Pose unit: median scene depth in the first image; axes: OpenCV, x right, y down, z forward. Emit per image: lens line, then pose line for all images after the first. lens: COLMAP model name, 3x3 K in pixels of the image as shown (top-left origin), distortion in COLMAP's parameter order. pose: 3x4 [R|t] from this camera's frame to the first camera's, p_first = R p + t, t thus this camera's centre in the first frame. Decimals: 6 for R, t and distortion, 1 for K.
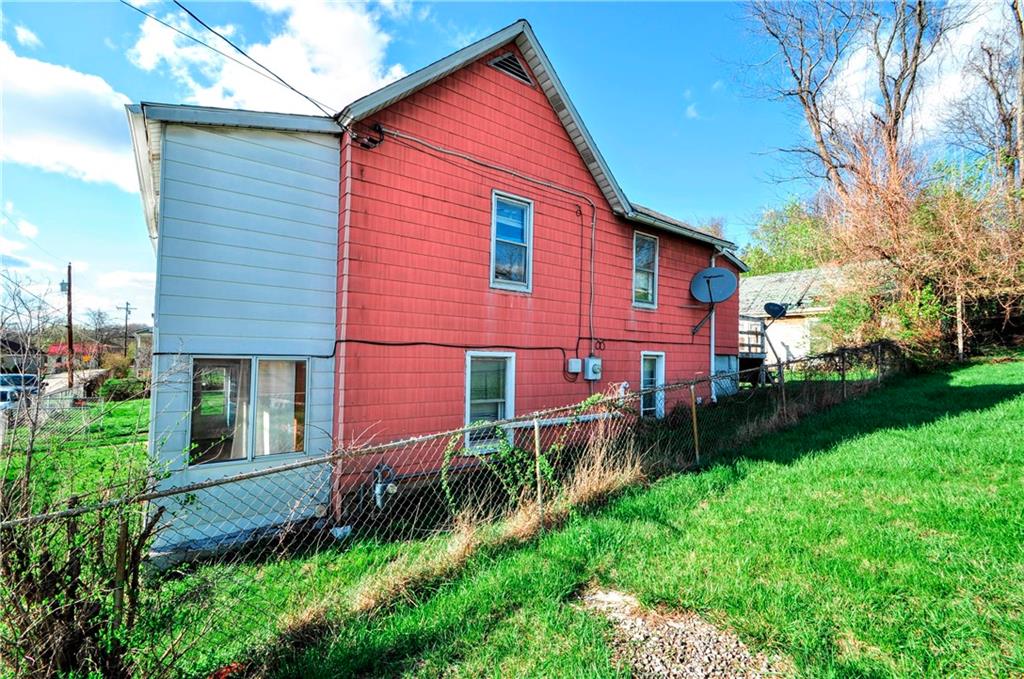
lens RADIAL K [[449.6, 0, 518.7], [0, 449.6, 343.0], [0, 0, 1]] dist [-0.018640, -0.002820]
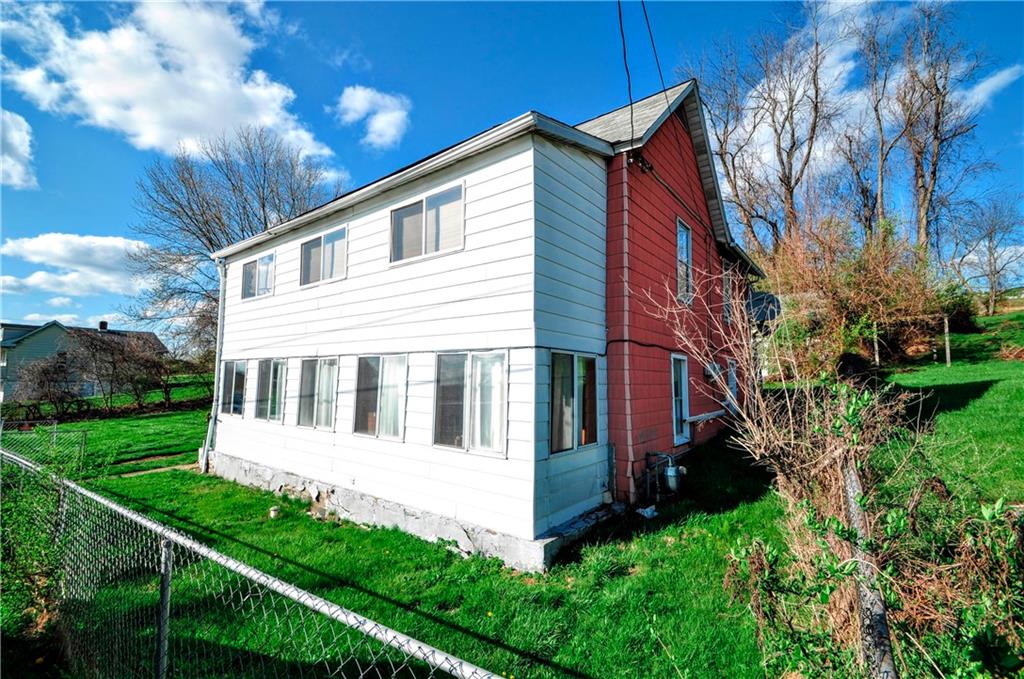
lens RADIAL K [[449.6, 0, 503.7], [0, 449.6, 338.5], [0, 0, 1]] dist [-0.018640, -0.002820]
pose [[0.969893, 0.013097, 0.243179, -0.771880], [0.003042, 0.997823, -0.065873, 0.051325], [-0.243513, 0.064630, 0.967742, -0.004332]]
